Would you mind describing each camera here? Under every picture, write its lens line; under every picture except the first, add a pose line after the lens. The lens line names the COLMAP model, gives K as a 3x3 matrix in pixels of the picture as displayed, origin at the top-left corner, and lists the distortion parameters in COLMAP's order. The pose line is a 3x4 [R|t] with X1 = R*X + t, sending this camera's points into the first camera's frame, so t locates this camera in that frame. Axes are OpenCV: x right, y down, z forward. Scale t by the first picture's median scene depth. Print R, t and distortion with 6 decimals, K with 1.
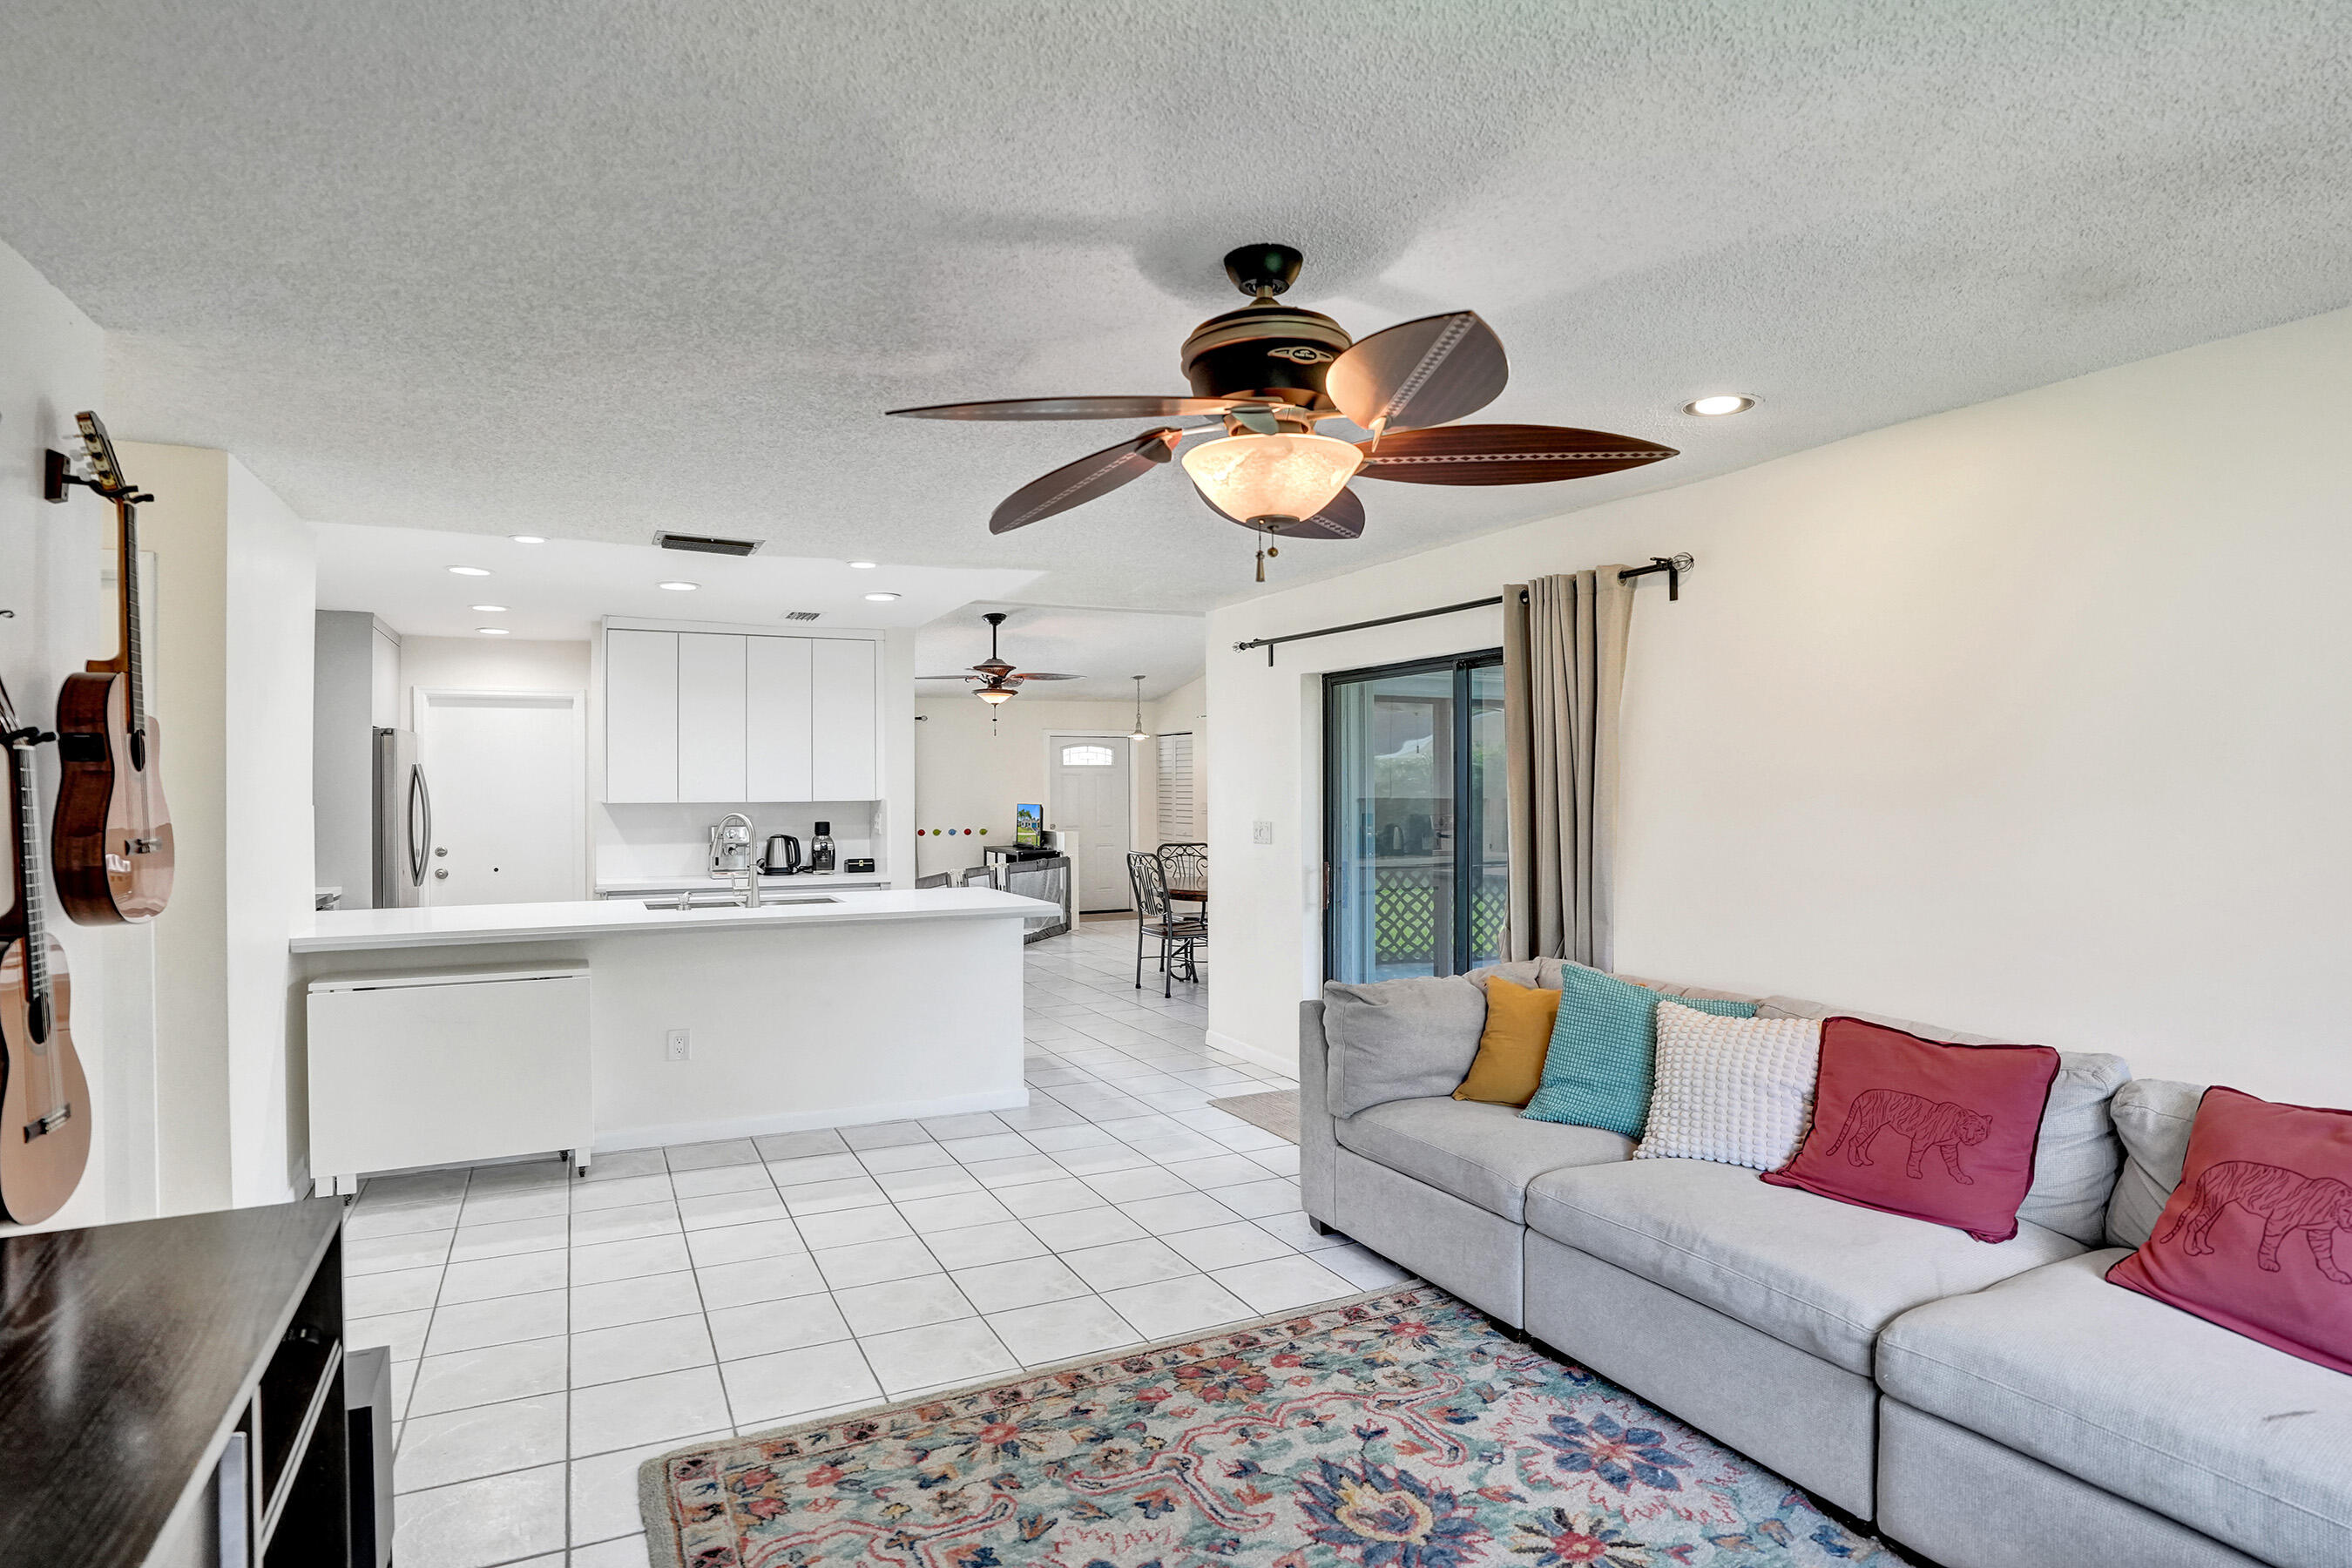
lens RADIAL K [[1240.2, 0, 1174.7], [0, 1240.2, 777.1], [0, 0, 1]] dist [-0.078465, 0.033631]
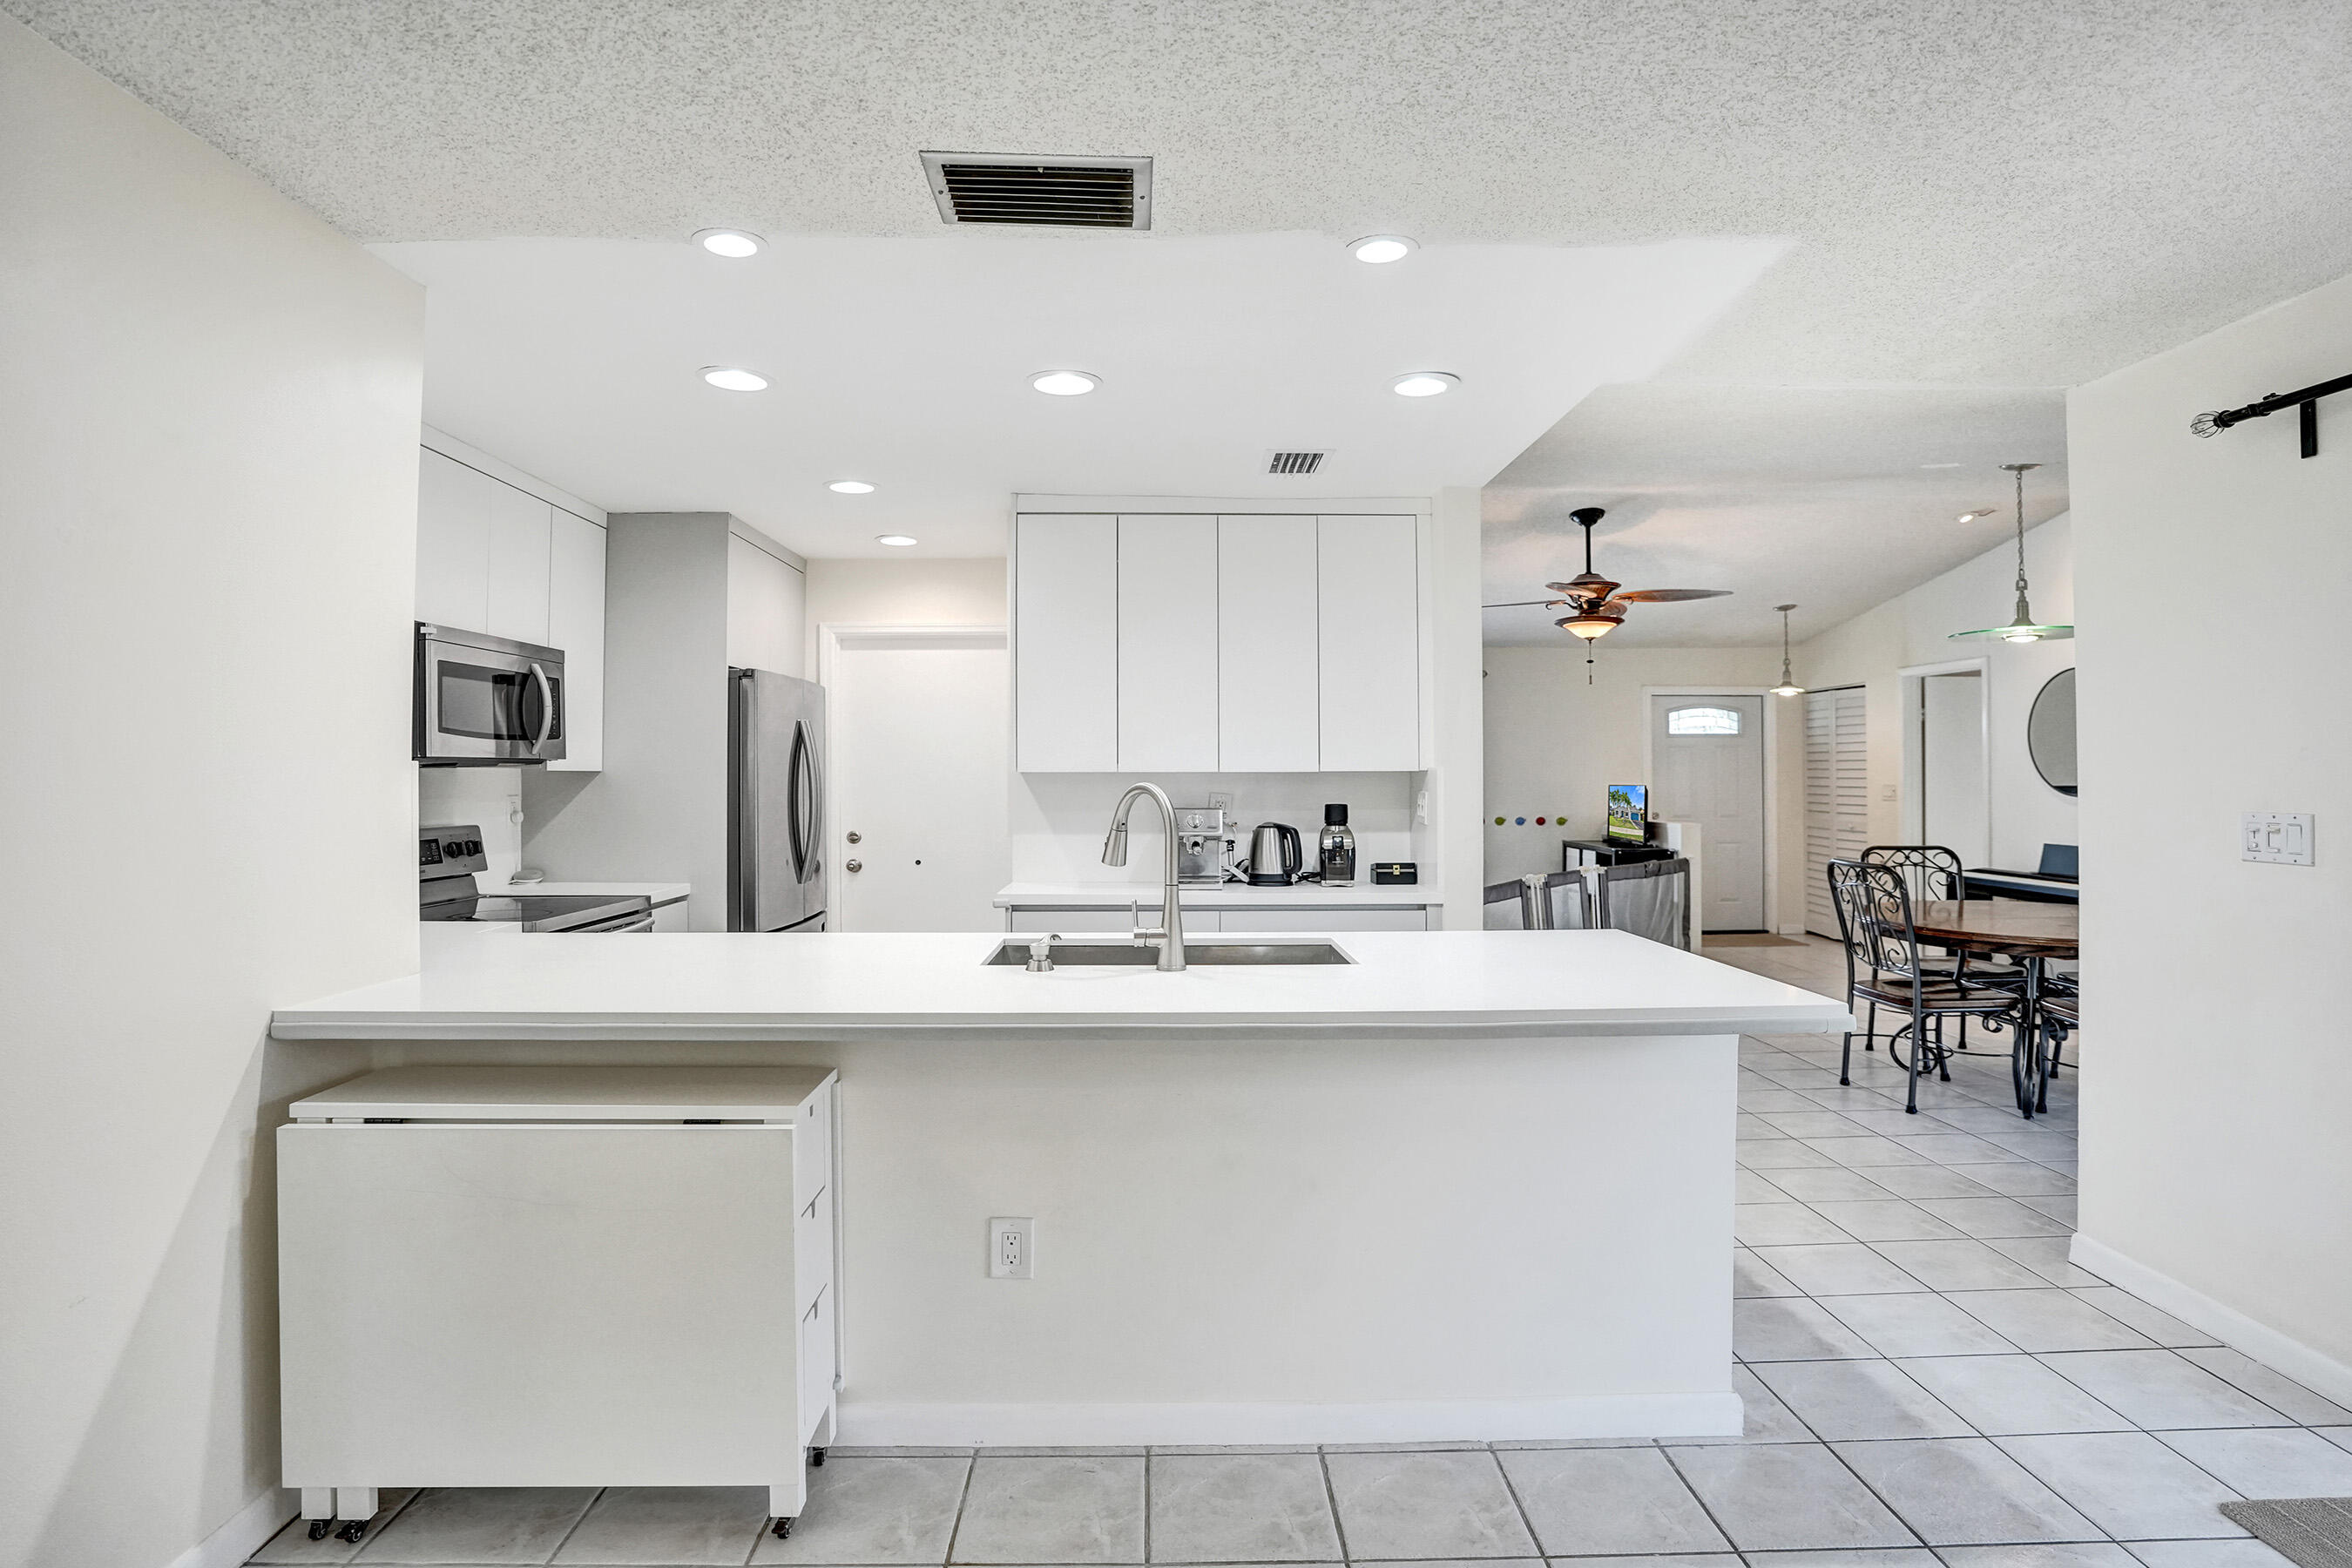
lens RADIAL K [[1227.1, 0, 1176.4], [0, 1227.1, 758.3], [0, 0, 1]] dist [-0.077840, 0.031621]
pose [[0.905943, -0.002735, -0.423390, -0.090429], [0.000793, 0.999988, -0.004763, 0.015220], [0.423398, 0.003979, 0.905935, 0.383663]]
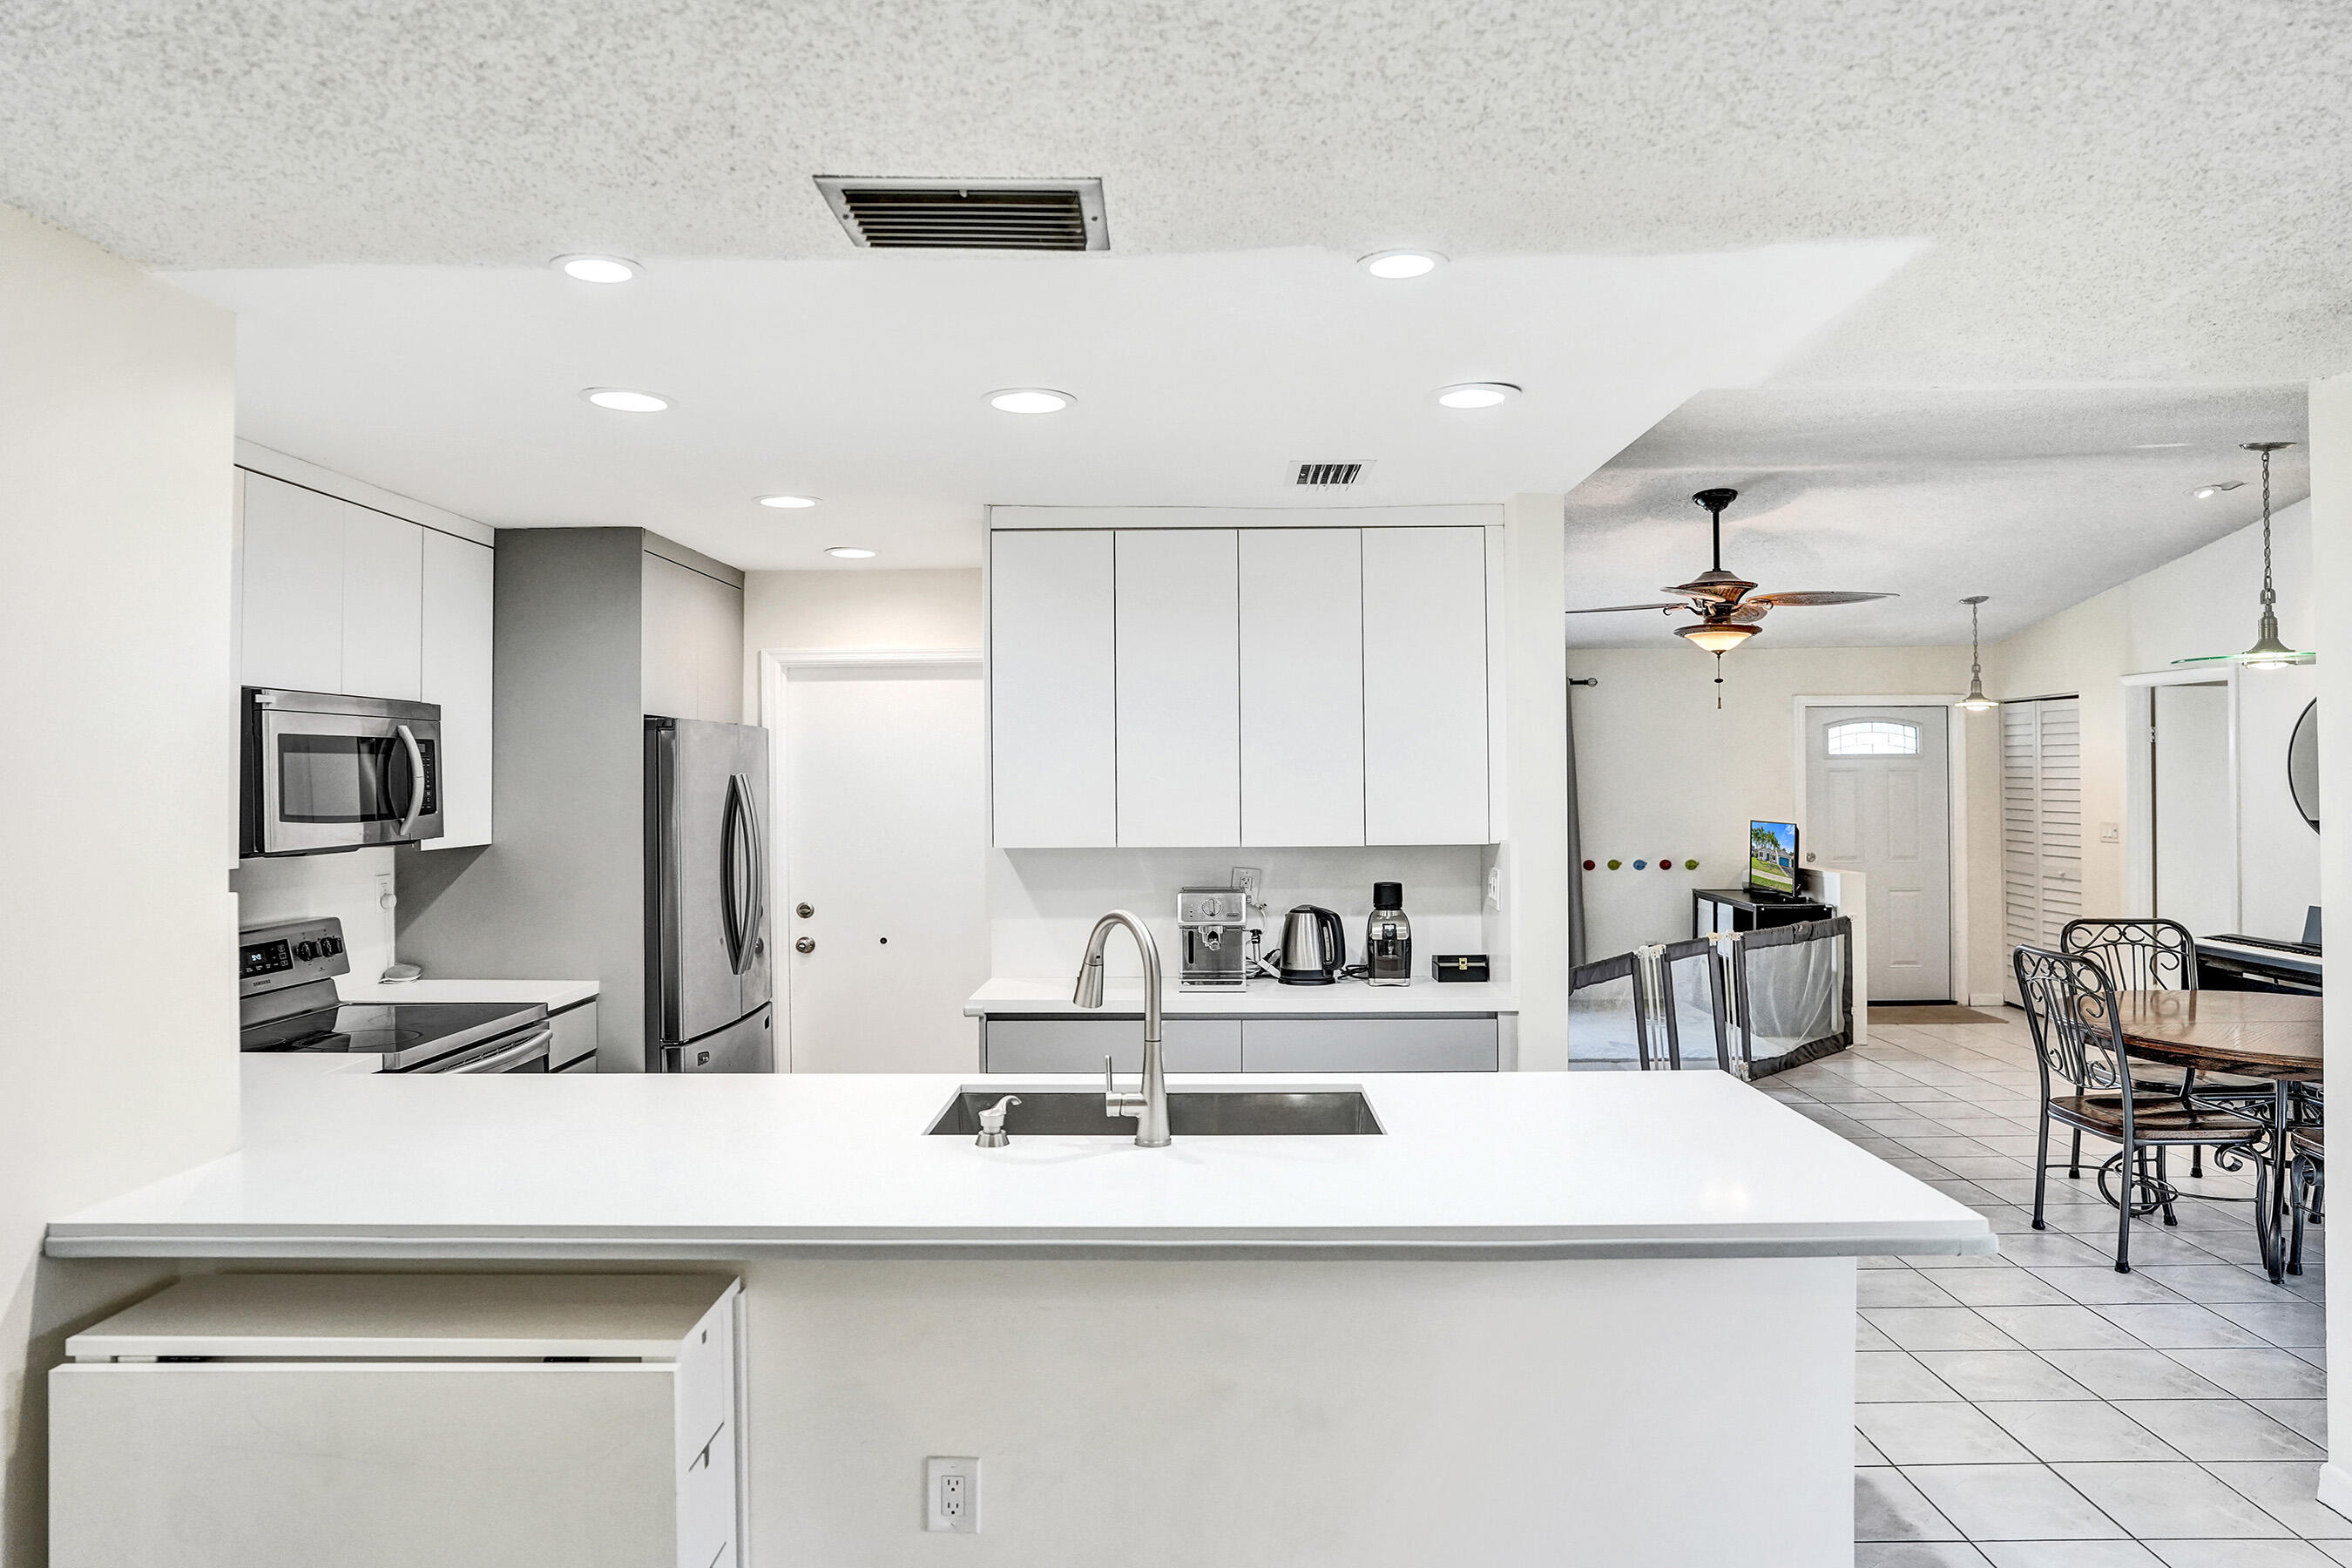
lens RADIAL K [[1510.0, 0, 1180.9], [0, 1510.0, 759.1], [0, 0, 1]] dist [-0.056536, 0.030630]
pose [[0.891206, -0.006273, -0.453555, -0.074781], [0.006355, 0.999979, -0.001343, -0.015405], [0.453553, -0.001685, 0.891227, 0.391297]]
